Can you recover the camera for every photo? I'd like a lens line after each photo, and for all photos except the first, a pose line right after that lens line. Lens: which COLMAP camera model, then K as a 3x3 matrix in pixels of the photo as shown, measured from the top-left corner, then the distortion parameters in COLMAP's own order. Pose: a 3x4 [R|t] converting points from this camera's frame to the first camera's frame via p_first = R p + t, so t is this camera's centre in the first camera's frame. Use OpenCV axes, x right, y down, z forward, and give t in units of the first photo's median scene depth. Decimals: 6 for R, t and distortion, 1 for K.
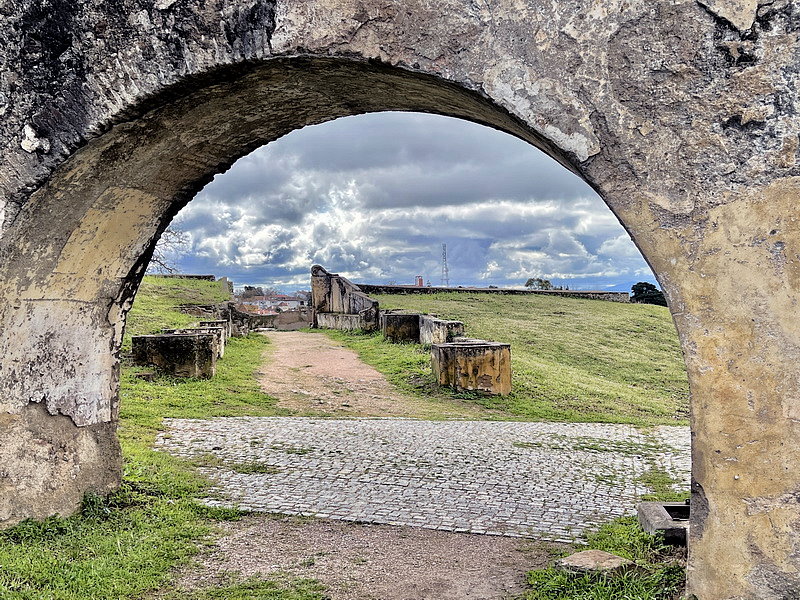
lens RADIAL K [[909.8, 0, 401.5], [0, 909.8, 298.8], [0, 0, 1]] dist [0.046164, 0.000000]
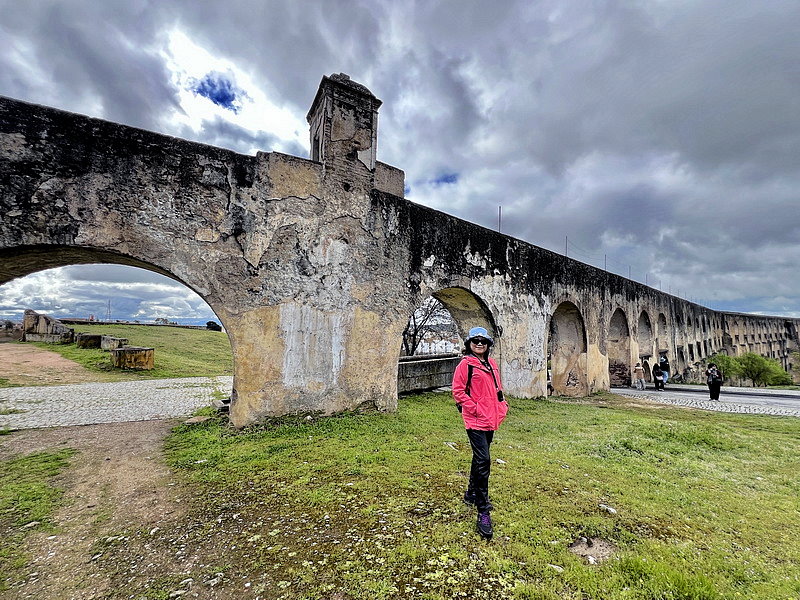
lens RADIAL K [[317.8, 0, 399.9], [0, 317.8, 299.9], [0, 0, 1]] dist [-0.001367, -0.000361]
pose [[0.704858, 0.081783, 0.704618, -0.038221], [-0.018067, 0.995079, -0.097423, -0.011430], [-0.709118, 0.055939, 0.702867, -0.107914]]
